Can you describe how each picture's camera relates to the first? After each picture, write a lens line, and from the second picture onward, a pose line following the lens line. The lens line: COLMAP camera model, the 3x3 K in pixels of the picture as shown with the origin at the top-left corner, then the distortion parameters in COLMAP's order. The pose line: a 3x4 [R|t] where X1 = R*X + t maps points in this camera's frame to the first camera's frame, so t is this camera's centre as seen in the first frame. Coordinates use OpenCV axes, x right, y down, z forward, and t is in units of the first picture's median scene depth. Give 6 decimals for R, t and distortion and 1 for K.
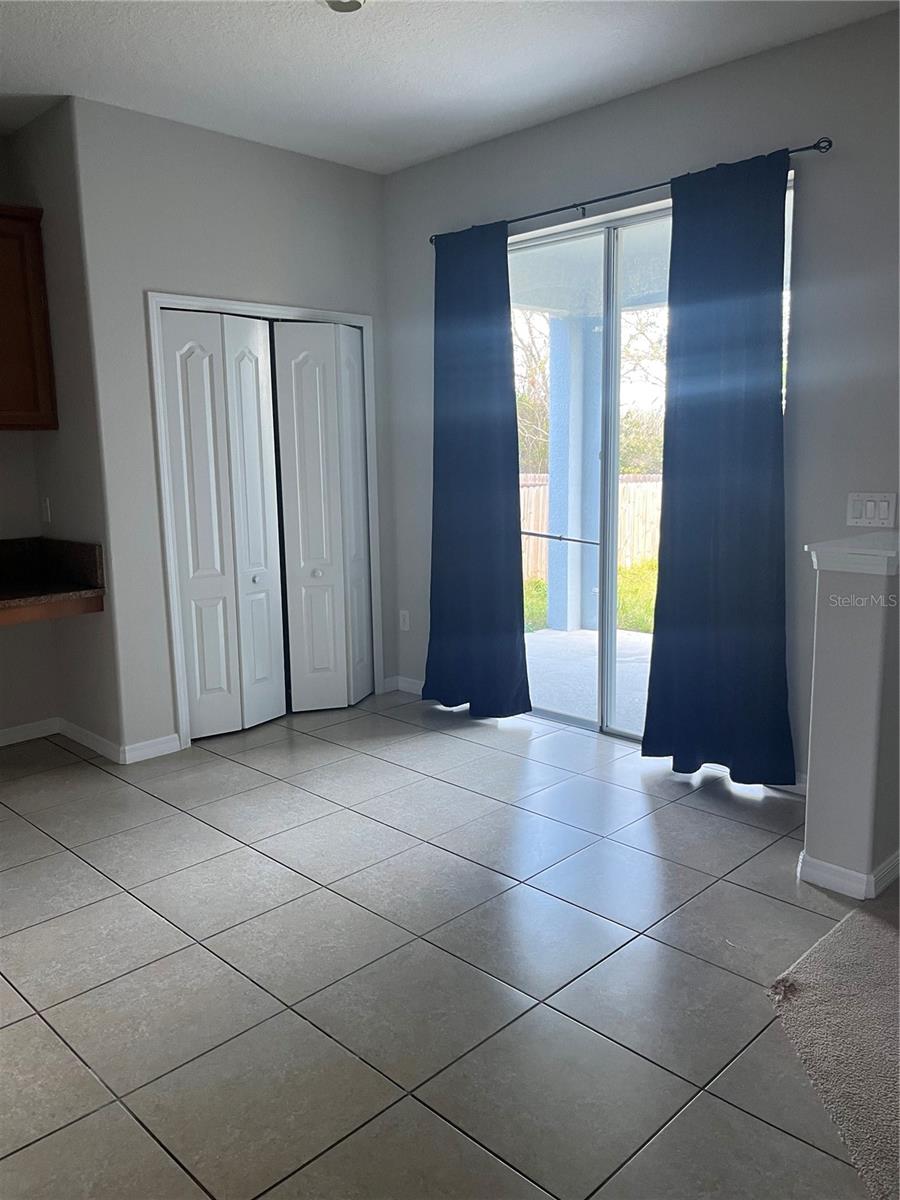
lens RADIAL K [[911.4, 0, 446.4], [0, 911.4, 602.9], [0, 0, 1]] dist [0.059005, -0.076717]
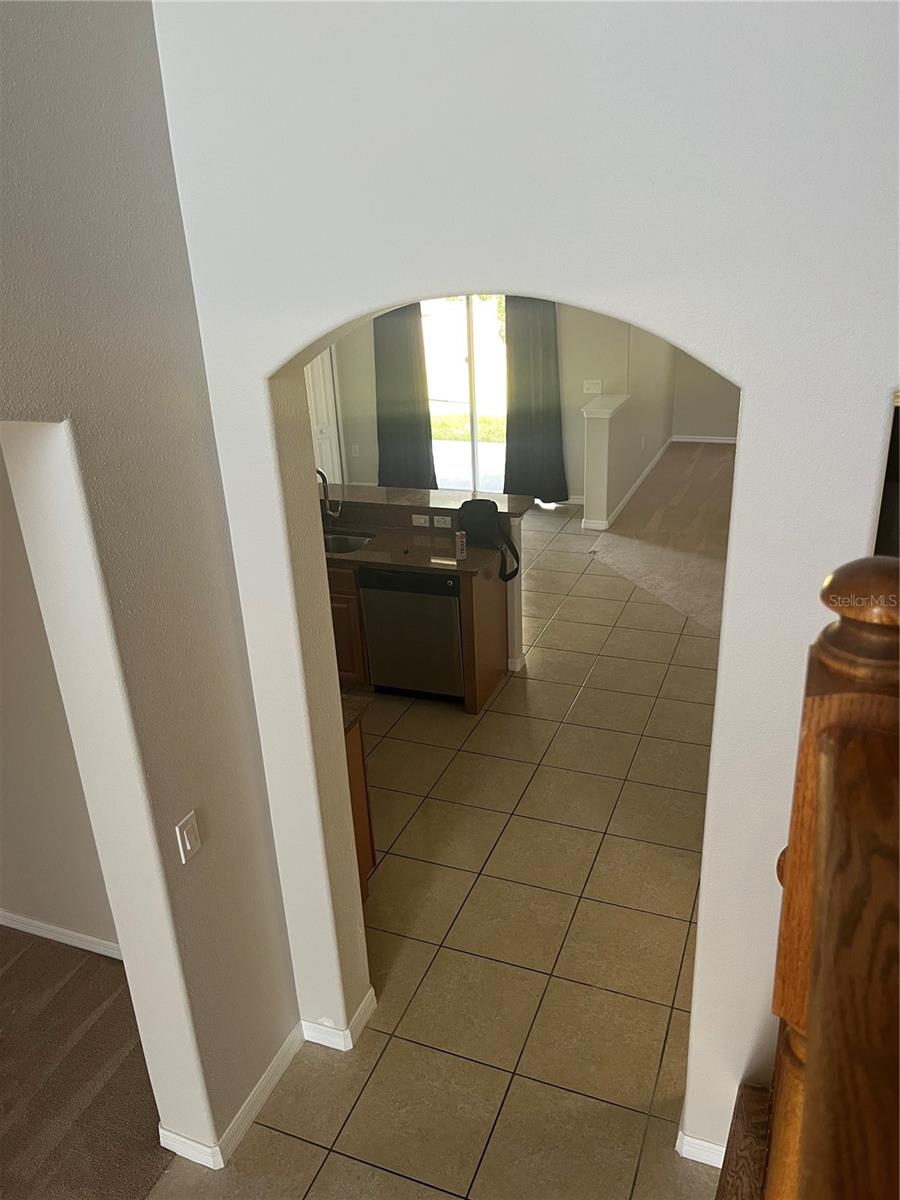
lens RADIAL K [[911.4, 0, 446.4], [0, 911.4, 602.9], [0, 0, 1]] dist [0.059005, -0.076717]
pose [[0.918182, -0.179905, 0.352953, -0.808656], [0.097764, 0.966283, 0.238202, -0.145846], [-0.383906, -0.184206, 0.904812, -1.107721]]
